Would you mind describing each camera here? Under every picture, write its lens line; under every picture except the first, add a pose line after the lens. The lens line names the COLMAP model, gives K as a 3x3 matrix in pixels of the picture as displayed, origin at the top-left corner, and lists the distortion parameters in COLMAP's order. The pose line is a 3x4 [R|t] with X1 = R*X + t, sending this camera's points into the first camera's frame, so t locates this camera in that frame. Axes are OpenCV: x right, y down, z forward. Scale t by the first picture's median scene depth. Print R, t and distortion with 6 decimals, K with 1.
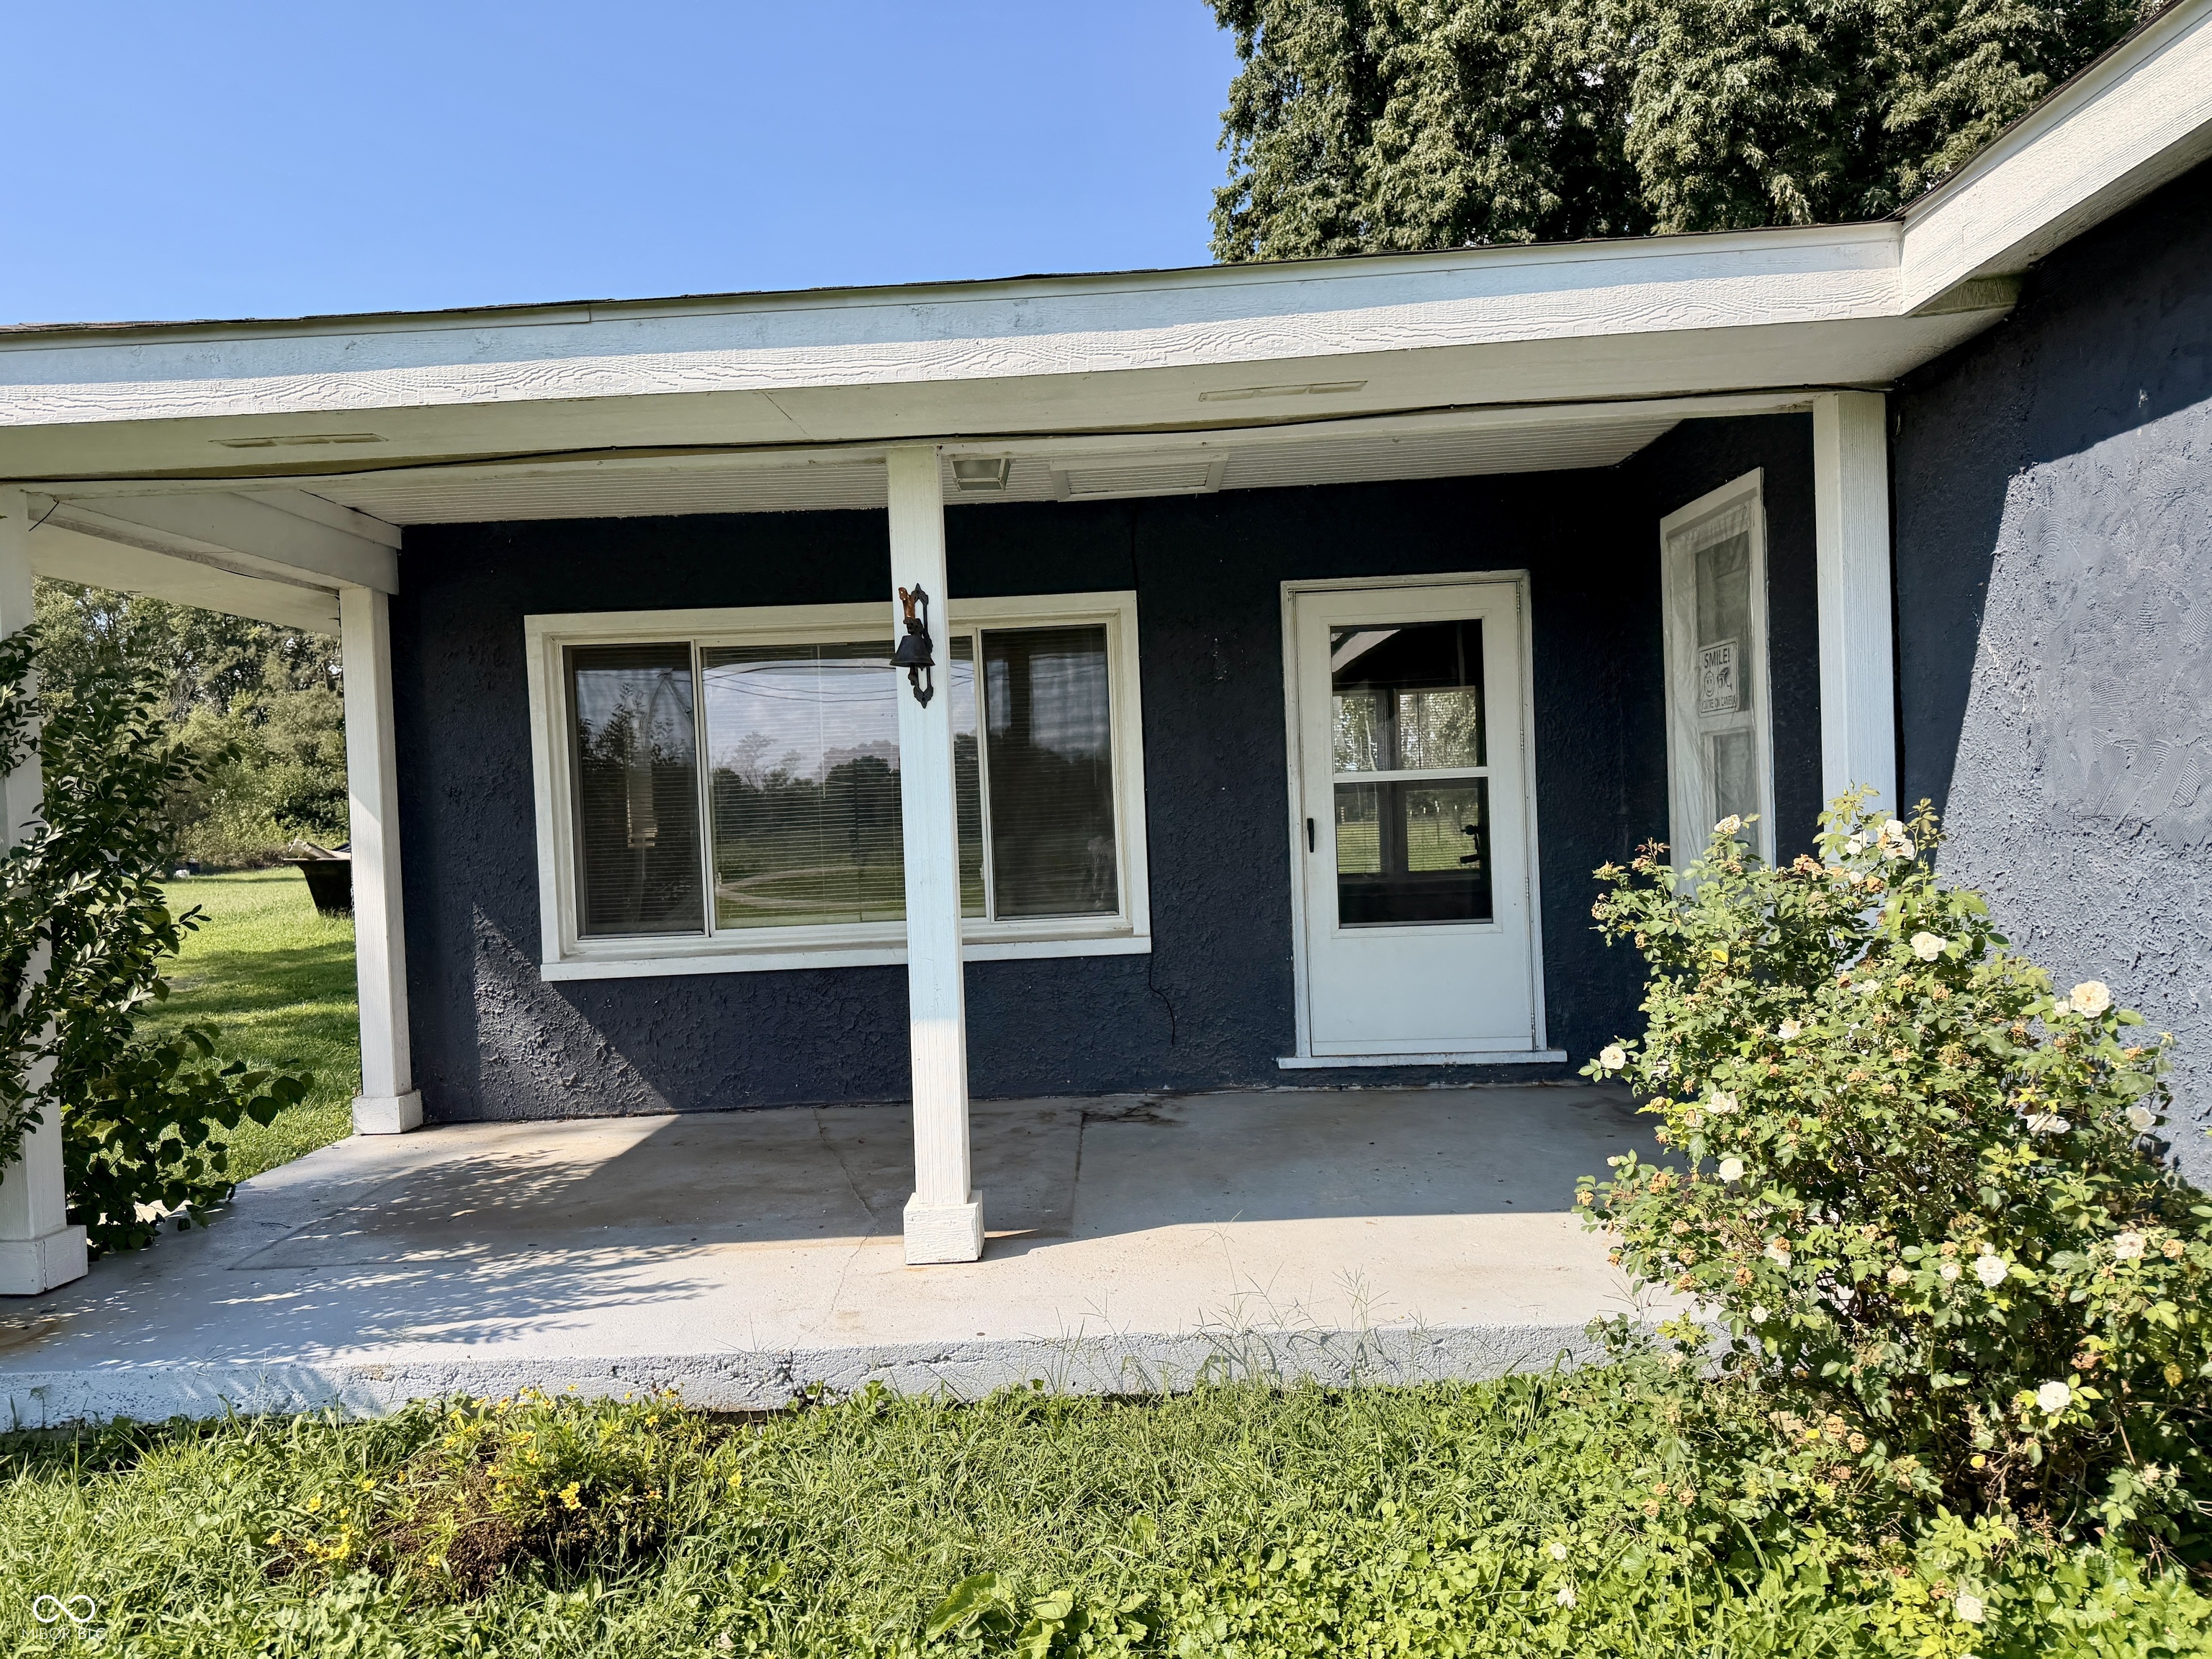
lens RADIAL K [[1482.6, 0, 1093.1], [0, 1482.6, 830.0], [0, 0, 1]] dist [0.025767, -0.043023]
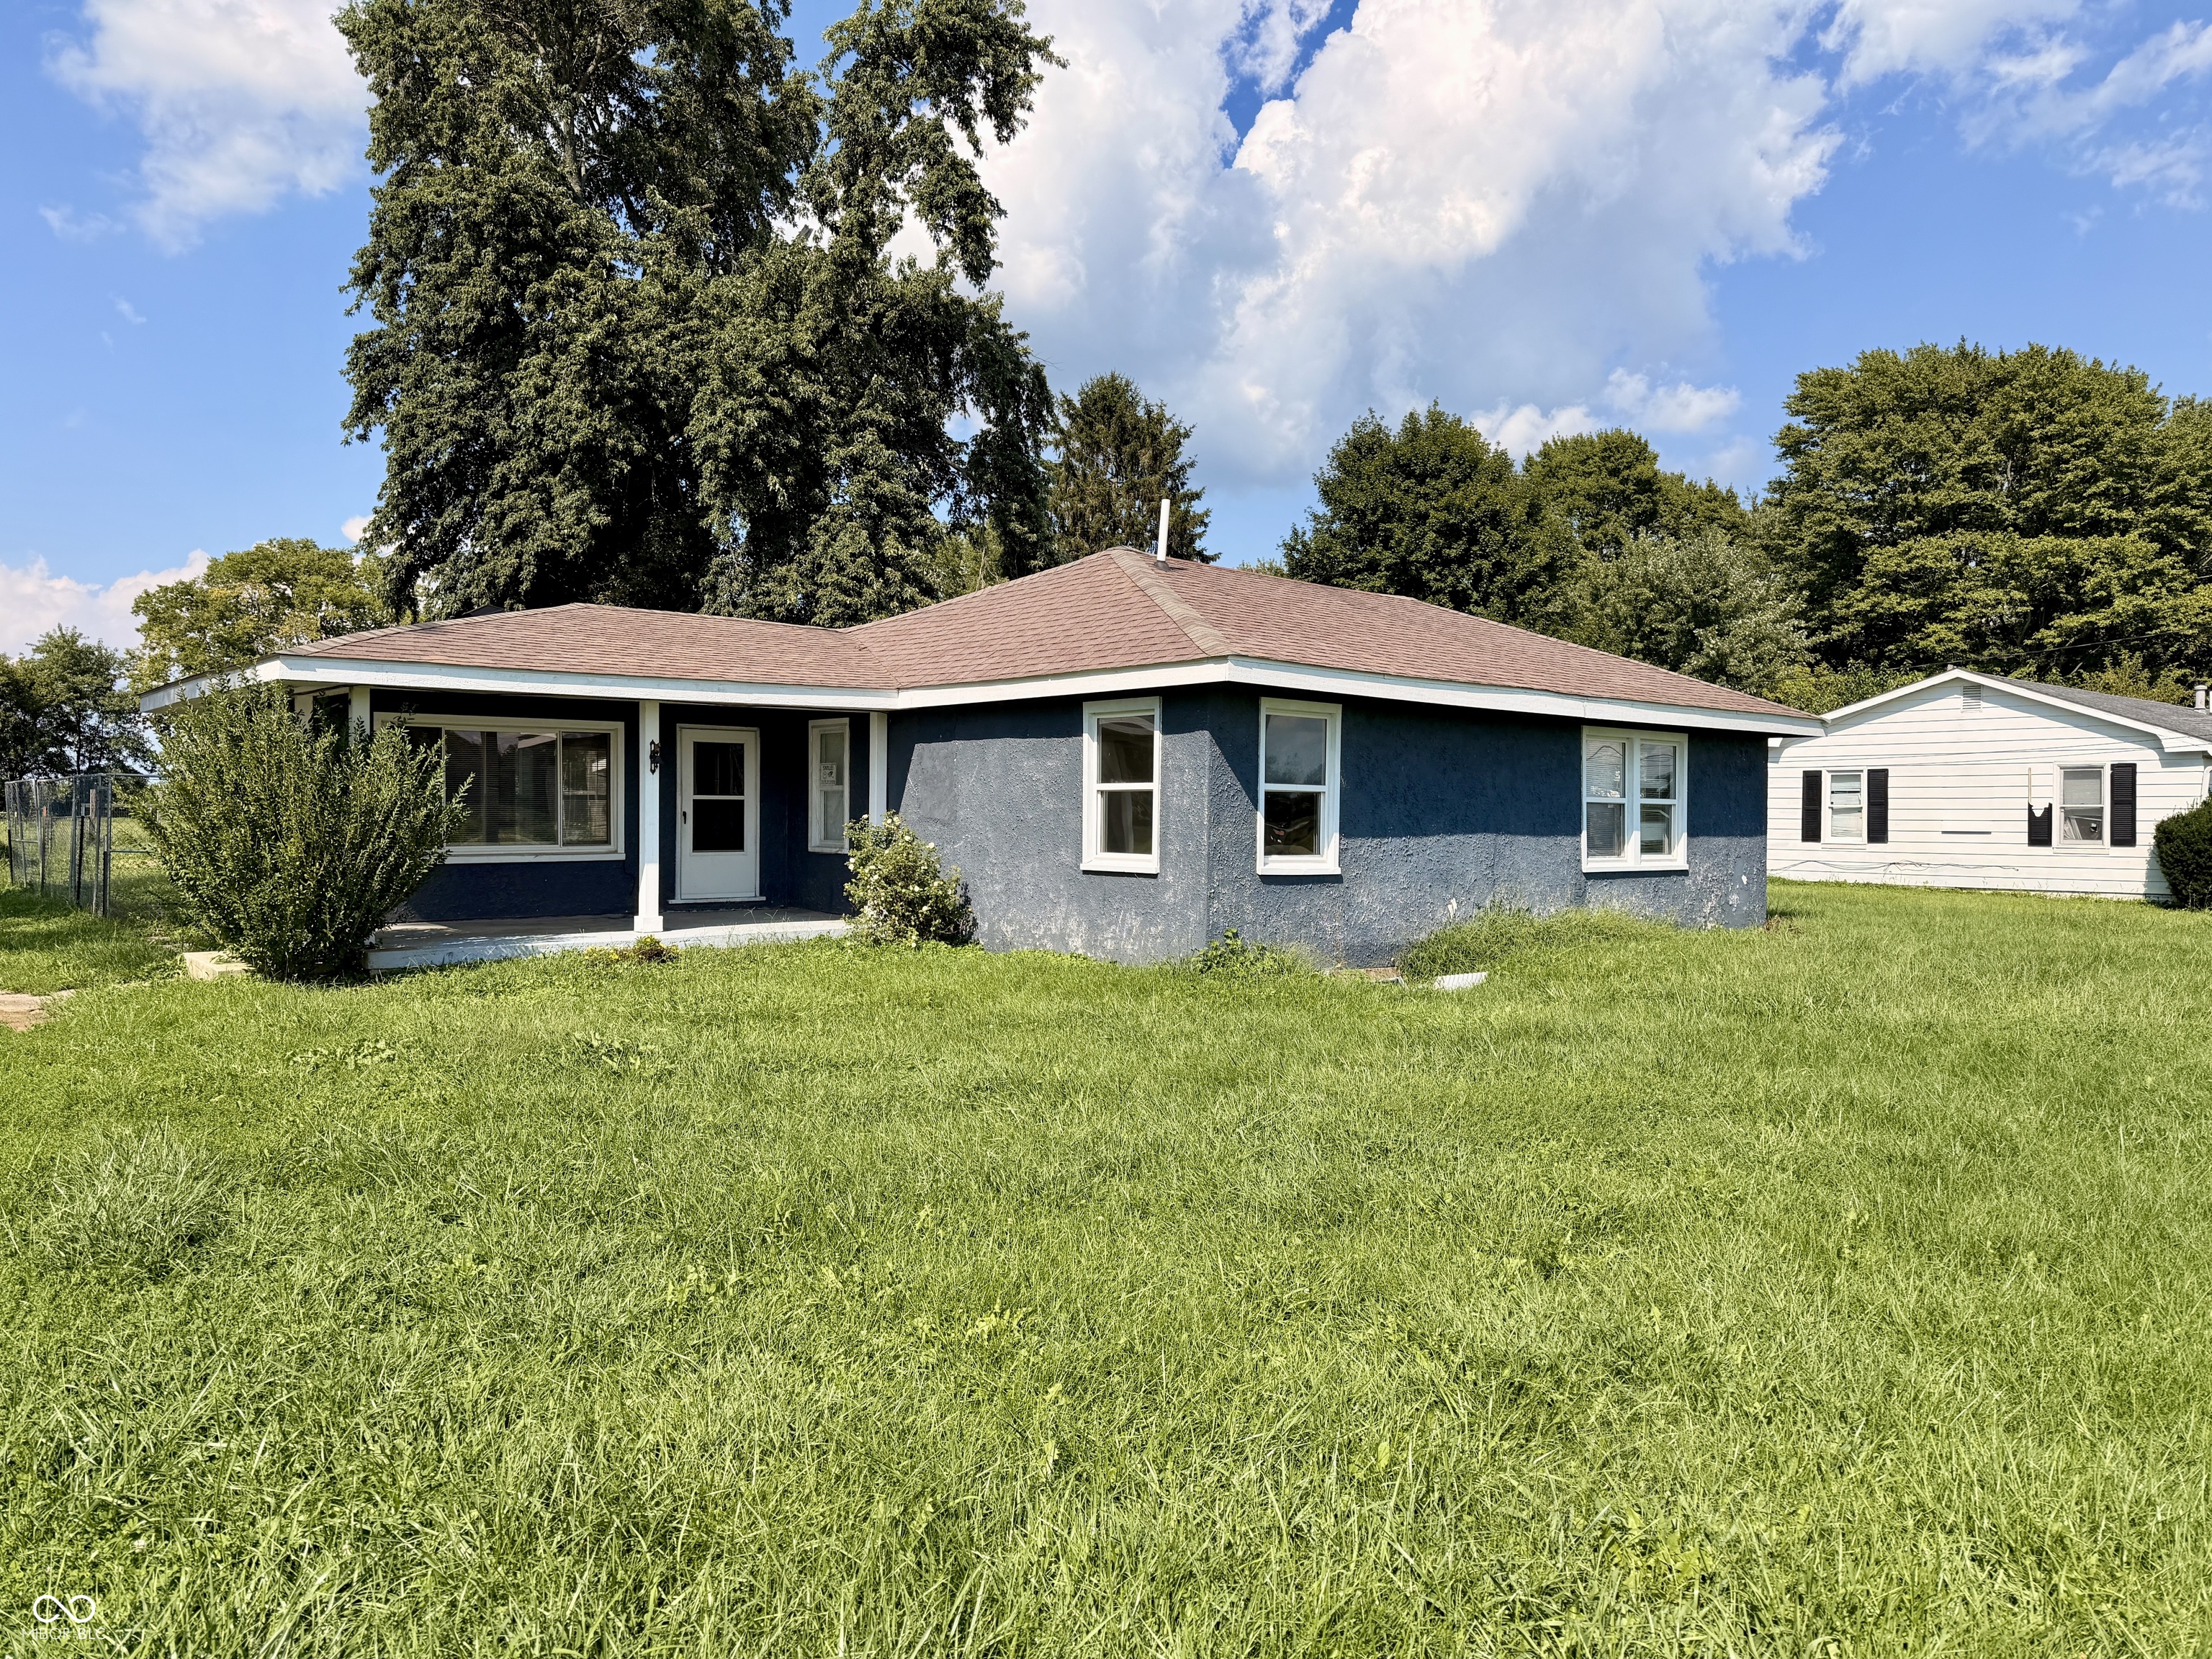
lens RADIAL K [[1482.6, 0, 1093.1], [0, 1482.6, 830.0], [0, 0, 1]] dist [0.025767, -0.043023]
pose [[0.736612, 0.033646, 0.675478, -0.476293], [-0.027542, 0.999426, -0.019748, 0.024737], [-0.675755, -0.004058, 0.737115, -0.634321]]
